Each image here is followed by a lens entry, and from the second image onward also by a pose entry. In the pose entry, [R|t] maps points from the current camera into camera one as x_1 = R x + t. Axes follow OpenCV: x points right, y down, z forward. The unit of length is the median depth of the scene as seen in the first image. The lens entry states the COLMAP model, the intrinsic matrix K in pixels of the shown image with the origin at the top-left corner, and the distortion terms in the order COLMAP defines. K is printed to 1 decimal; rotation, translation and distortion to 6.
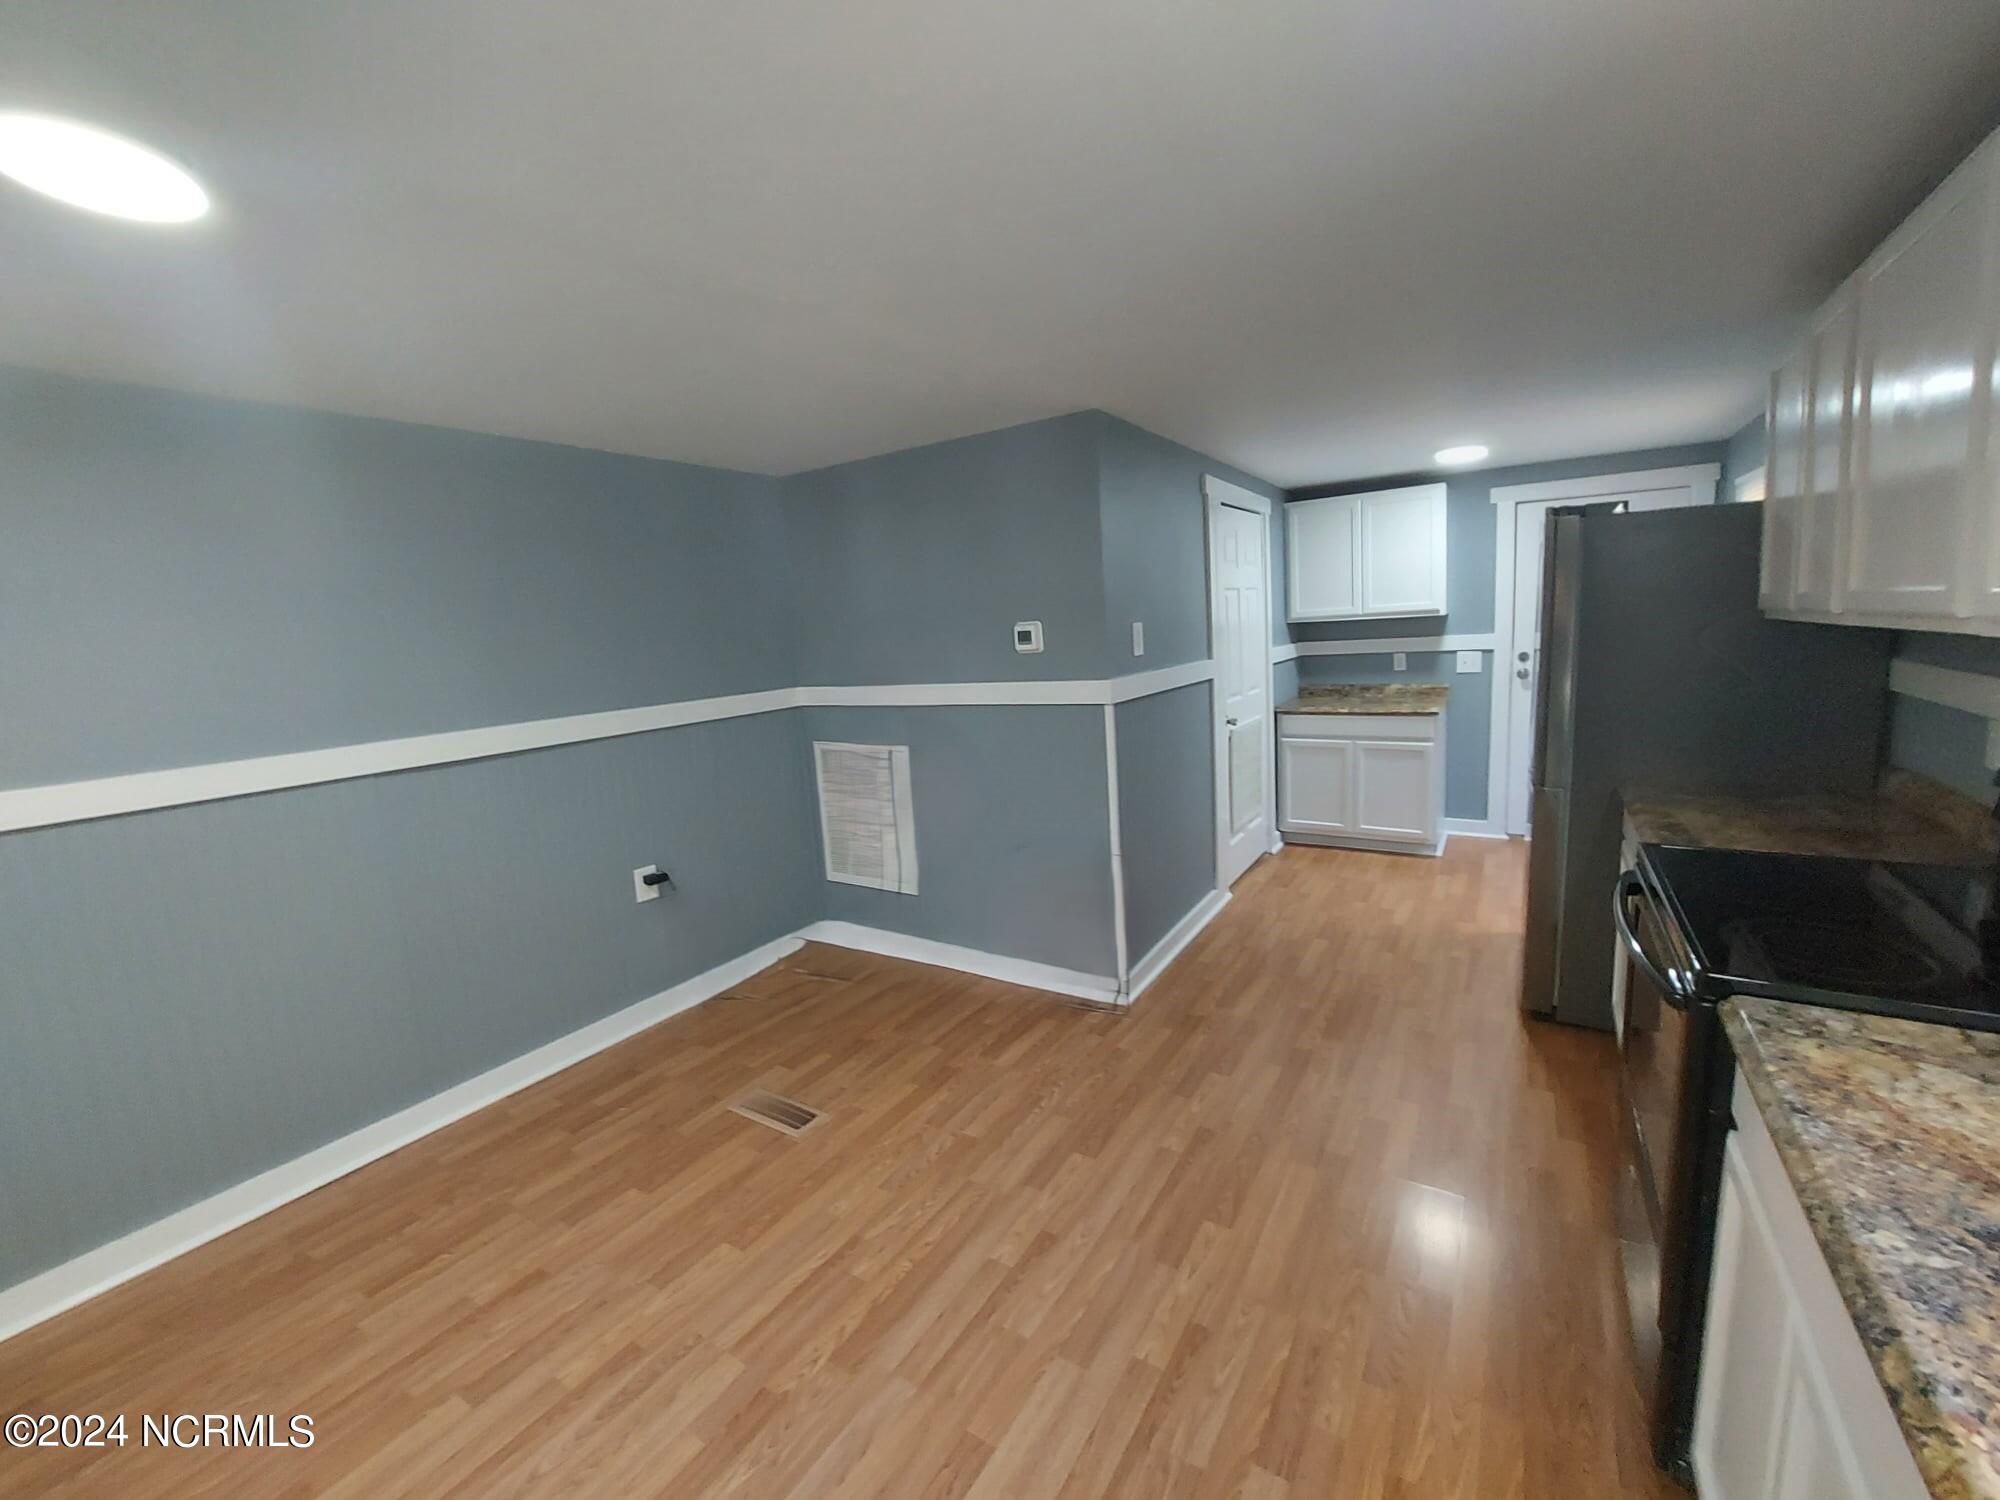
lens RADIAL K [[803.3, 0, 1000.2], [0, 803.3, 732.4], [0, 0, 1]] dist [-0.011467, 0.000160]
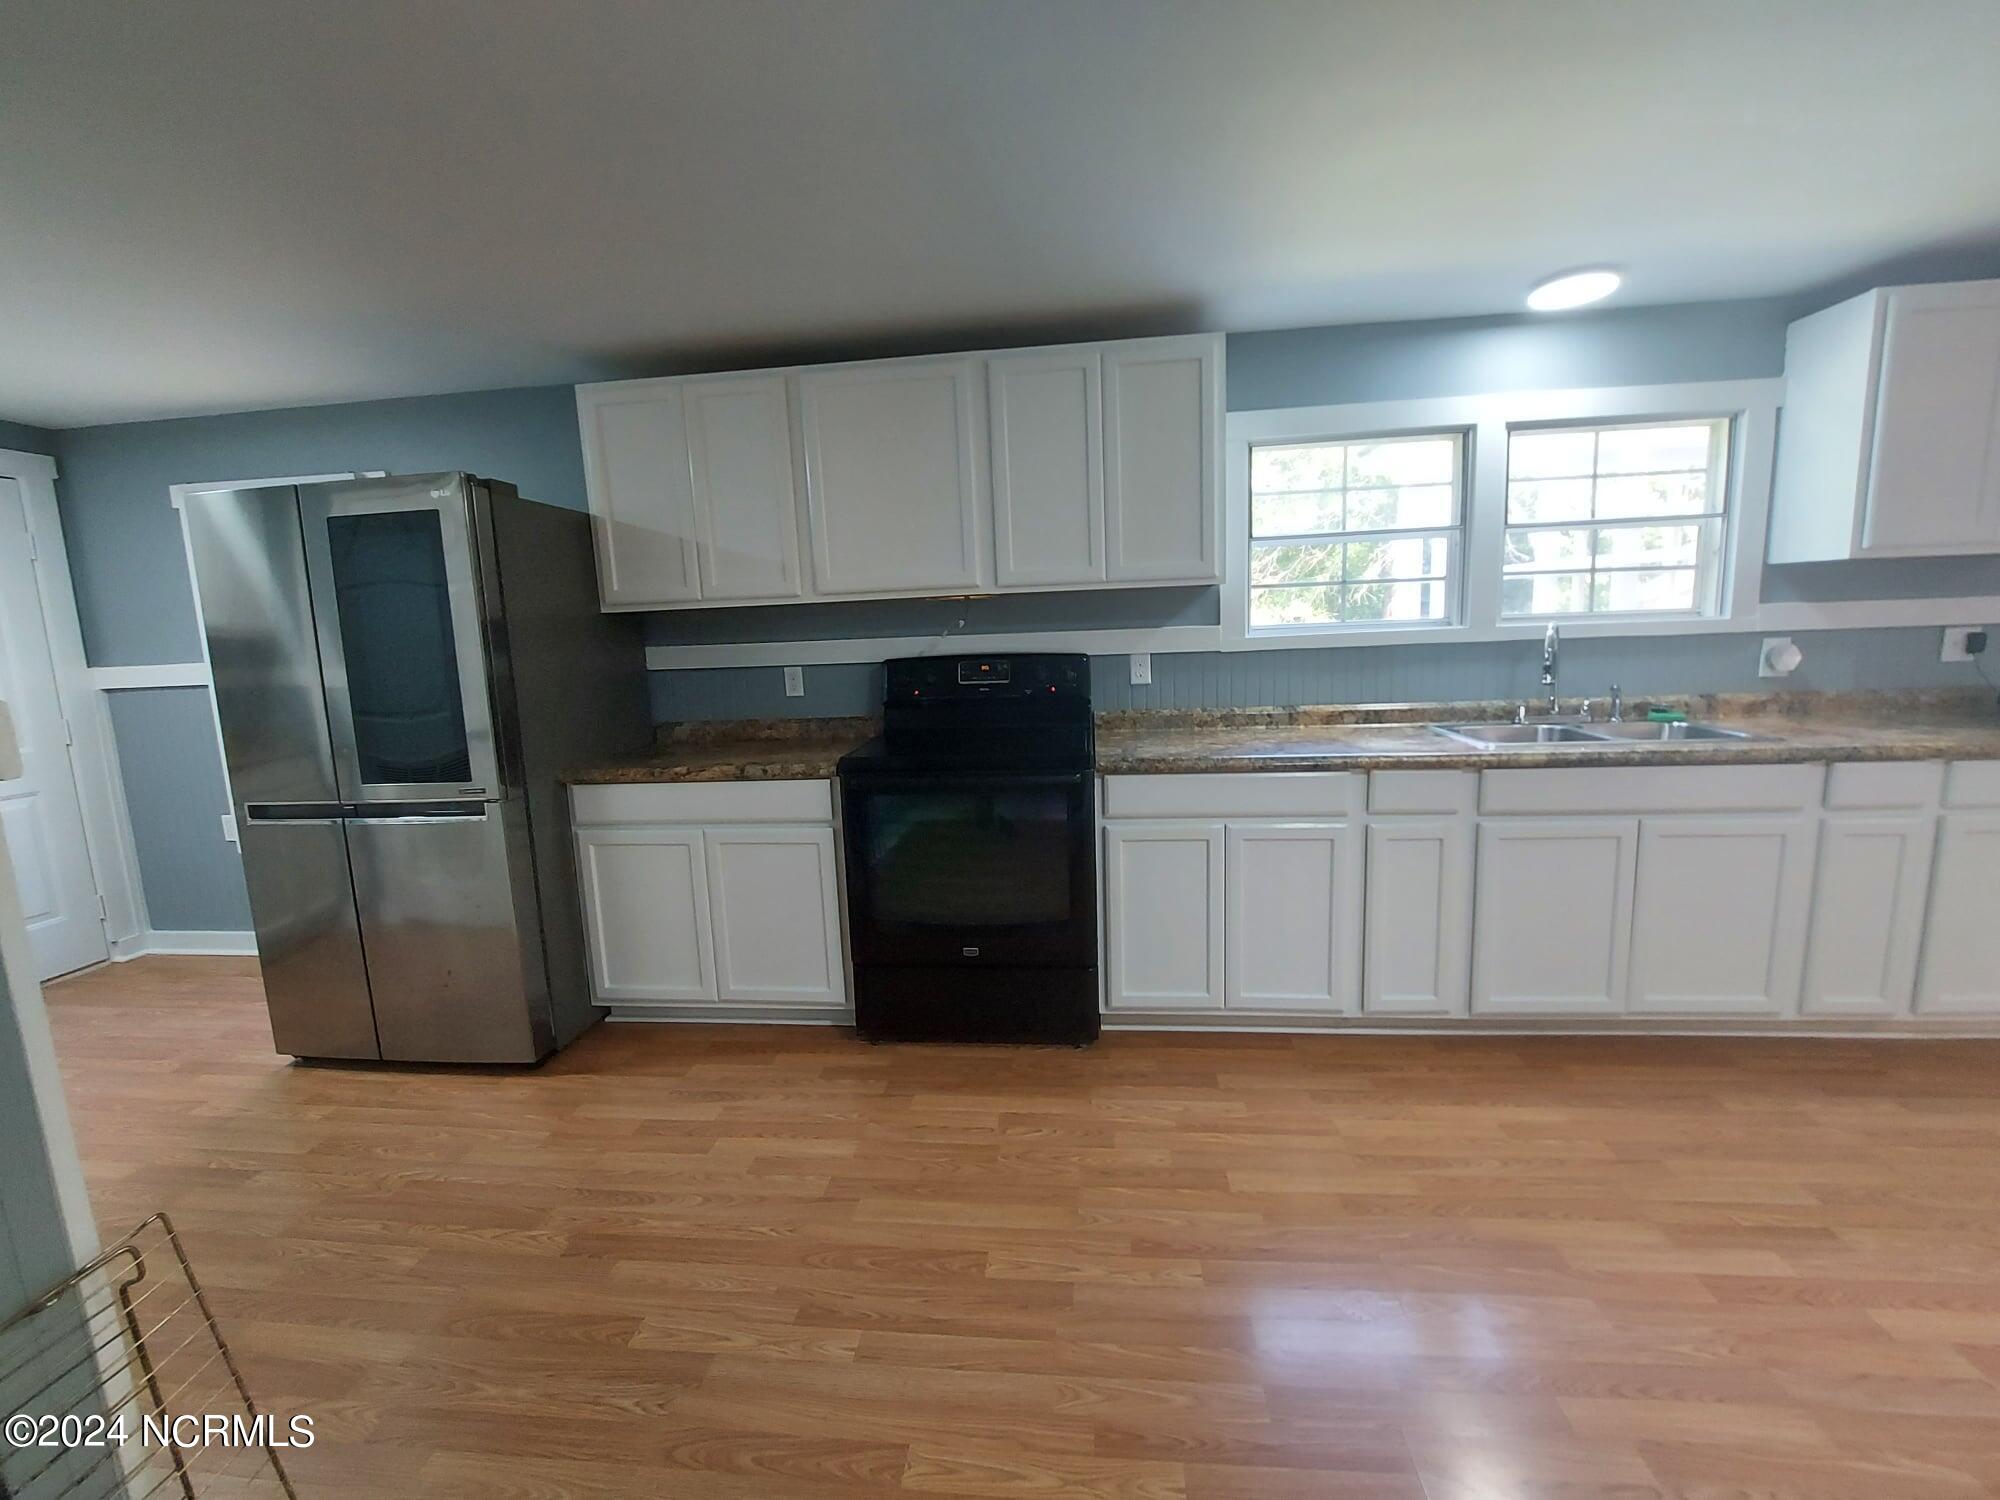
lens RADIAL K [[803.3, 0, 1000.2], [0, 803.3, 732.4], [0, 0, 1]] dist [-0.011467, 0.000160]
pose [[-0.453973, -0.049332, 0.889649, -0.382701], [0.184934, 0.971506, 0.148240, -0.035190], [-0.871612, 0.231823, -0.431914, 1.039948]]
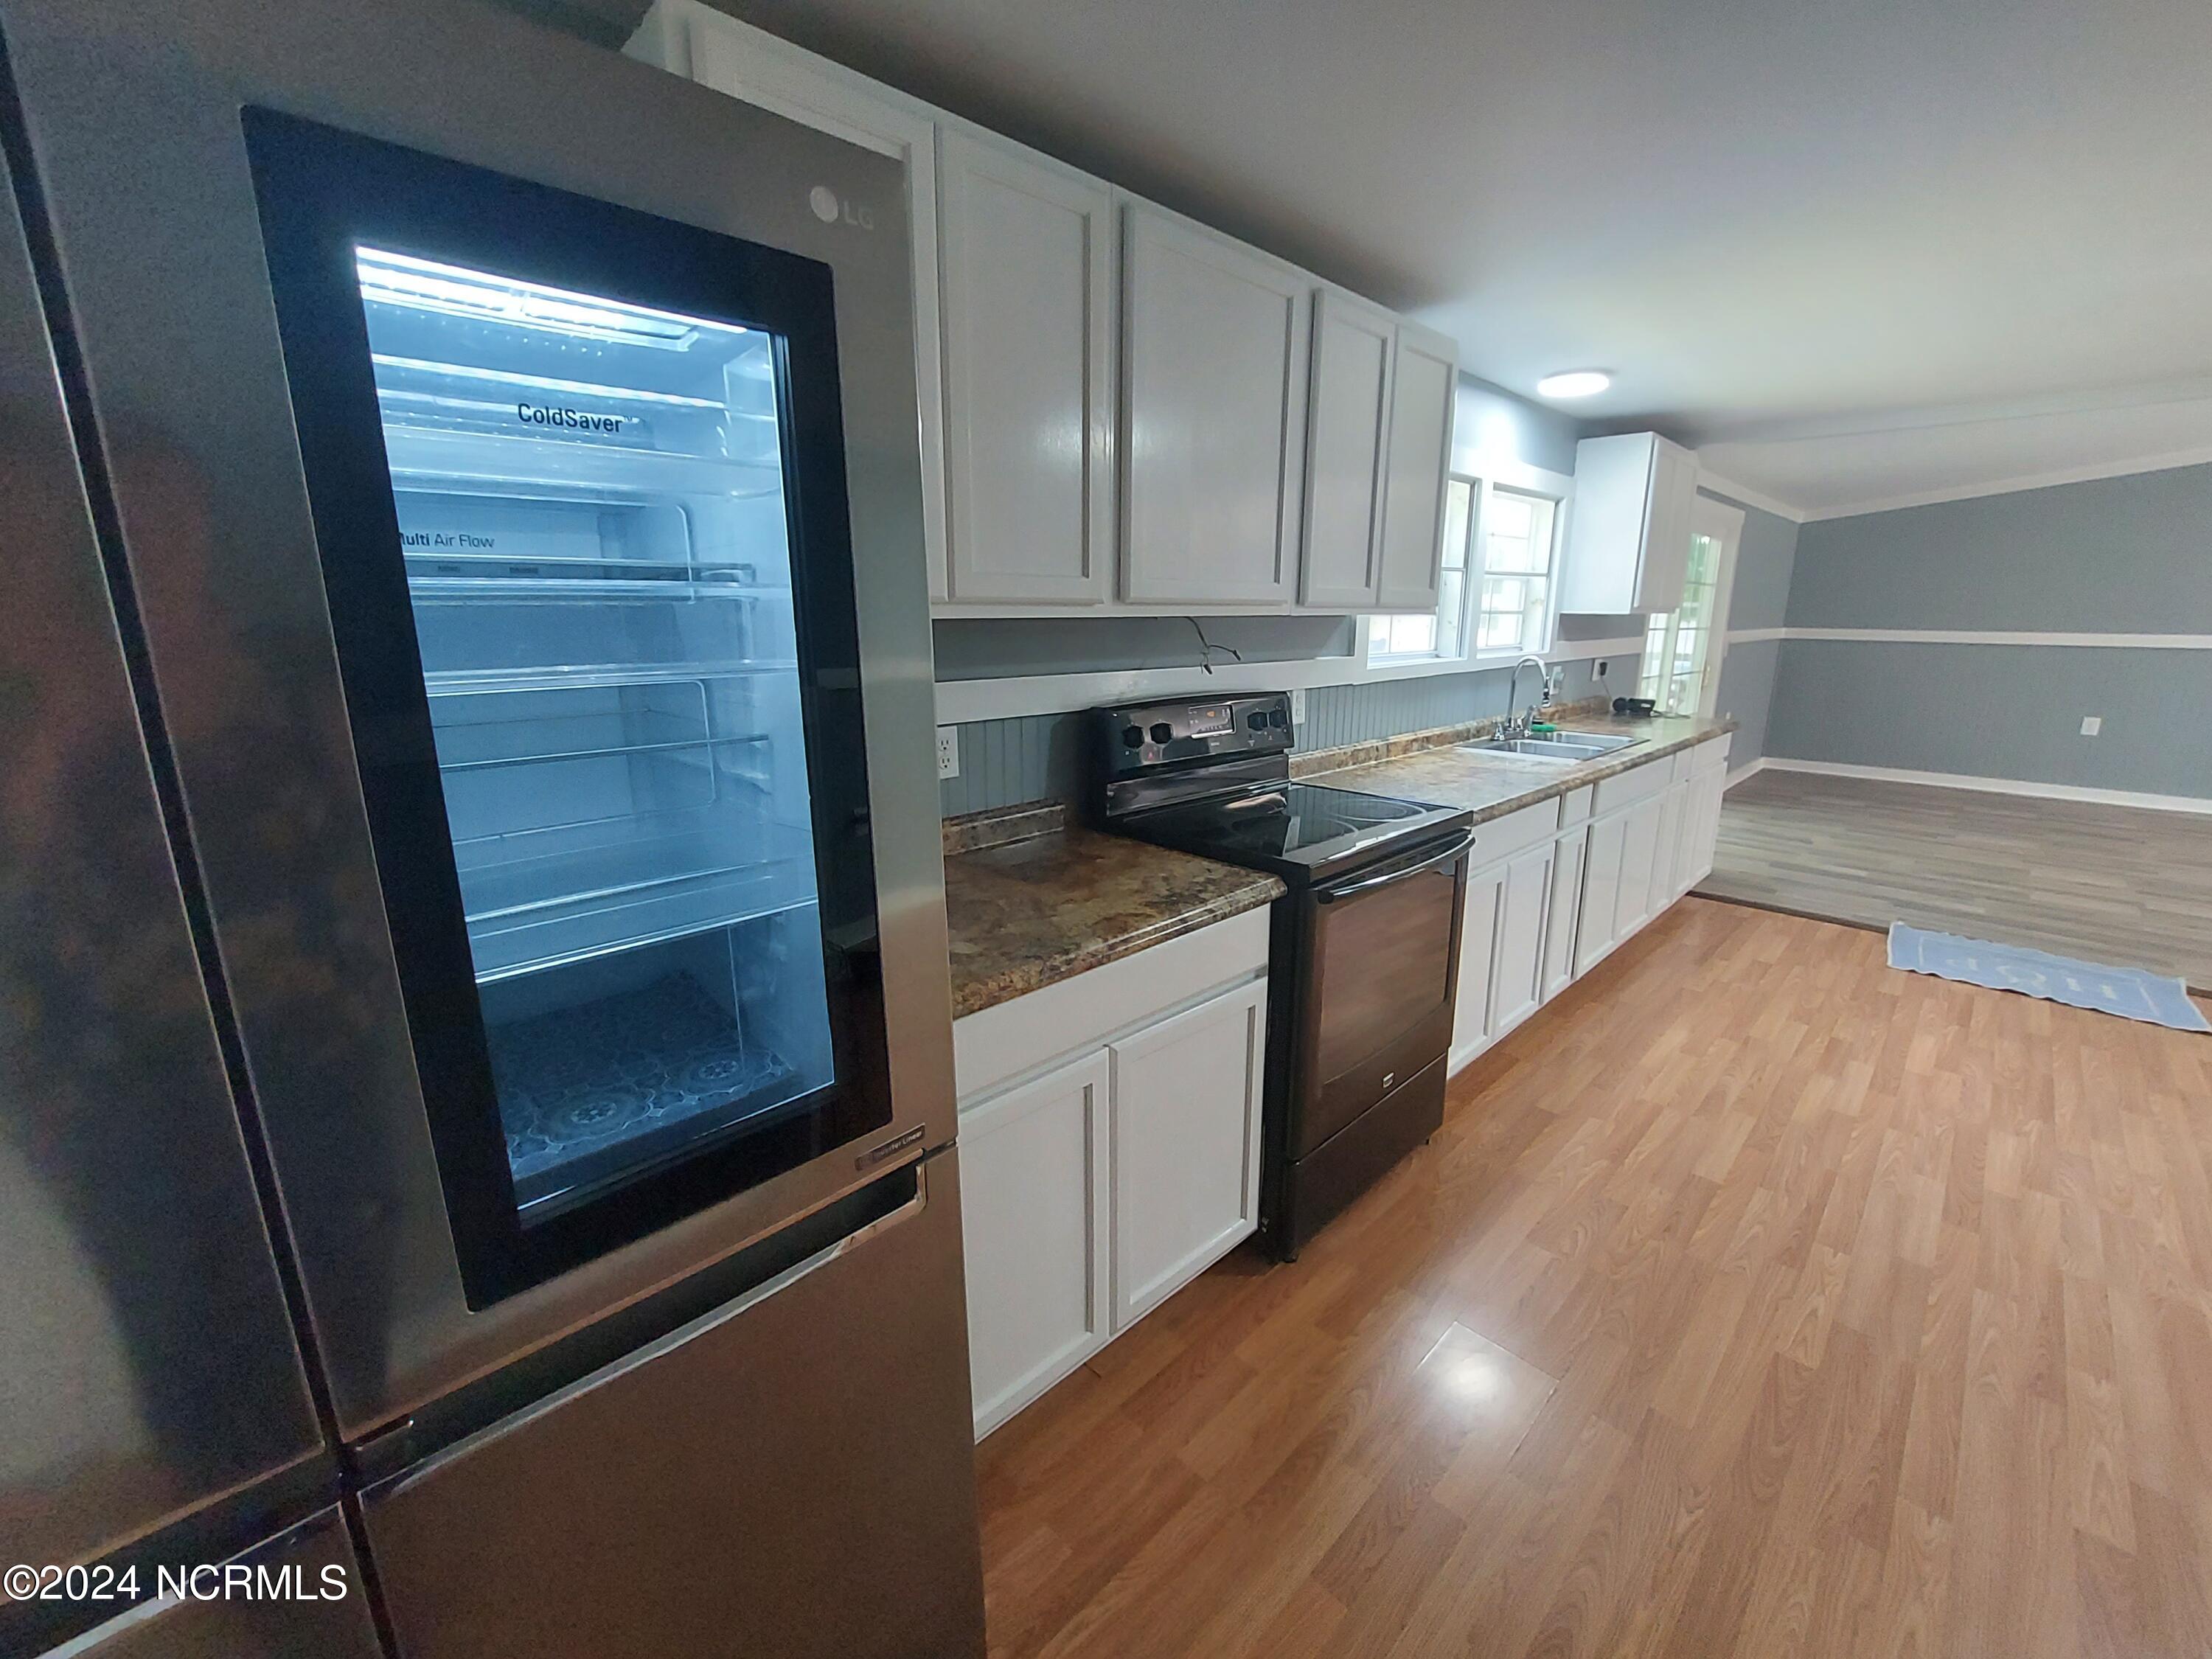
lens RADIAL K [[890.2, 0, 1109.6], [0, 890.2, 818.5], [0, 0, 1]] dist [-0.015436, 0.000137]
pose [[-0.974399, 0.005997, 0.224745, 0.622110], [0.084382, 0.936319, 0.340860, -0.192985], [-0.208388, 0.351098, -0.912855, 1.479764]]
